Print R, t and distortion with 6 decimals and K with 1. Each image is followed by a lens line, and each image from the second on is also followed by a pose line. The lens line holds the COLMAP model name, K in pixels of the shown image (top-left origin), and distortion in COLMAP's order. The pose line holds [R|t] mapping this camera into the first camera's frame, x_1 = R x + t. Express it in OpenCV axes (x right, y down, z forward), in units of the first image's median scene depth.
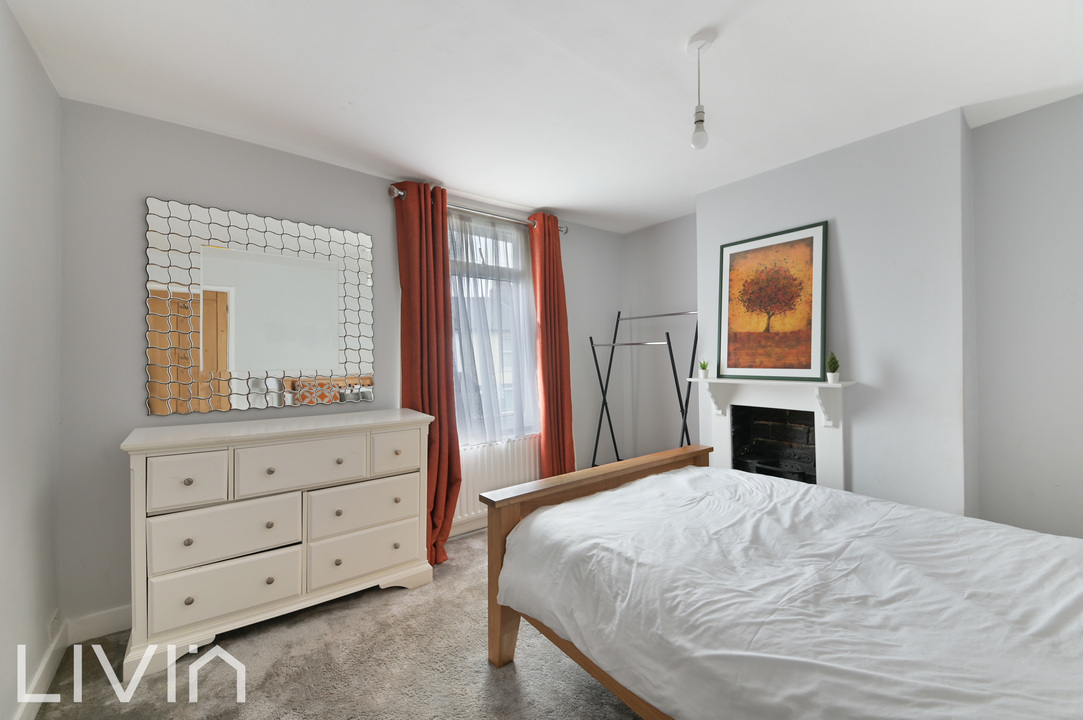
lens RADIAL K [[434.4, 0, 540.3], [0, 434.4, 359.3], [0, 0, 1]] dist [0.013908, -0.000507]
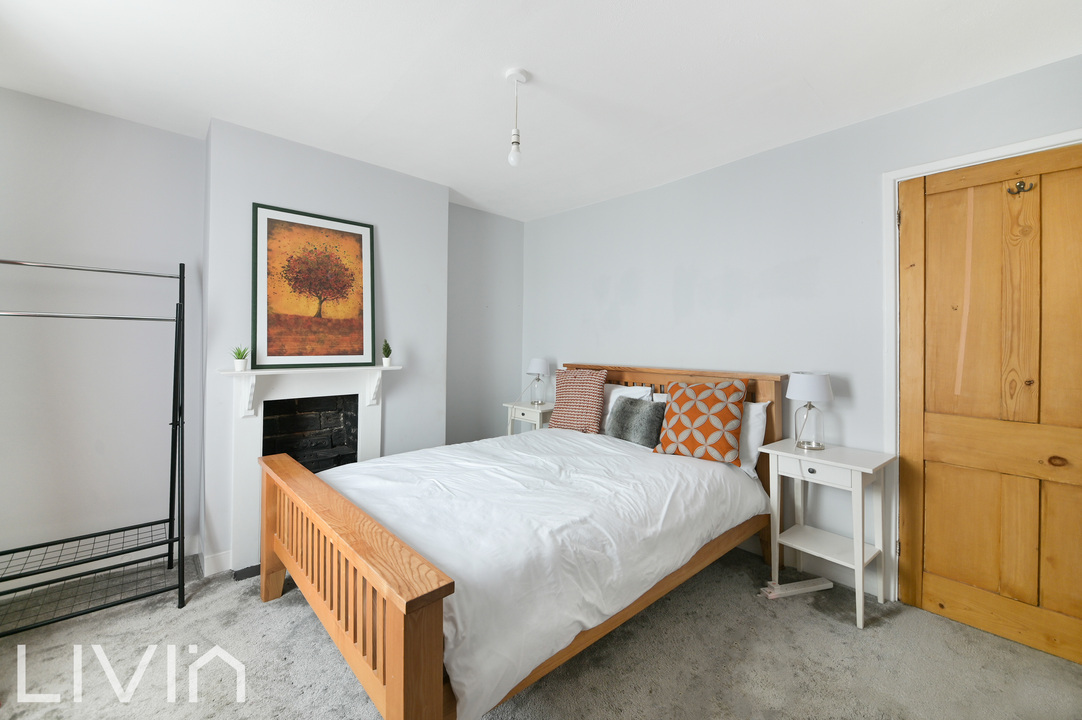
lens RADIAL K [[434.0, 0, 533.4], [0, 434.0, 344.0], [0, 0, 1]] dist [0.013908, -0.000507]
pose [[-0.078737, 0.011213, 0.996832, -0.483385], [-0.002753, 0.999930, -0.011465, 0.005615], [-0.996892, -0.003647, -0.078700, 0.635361]]
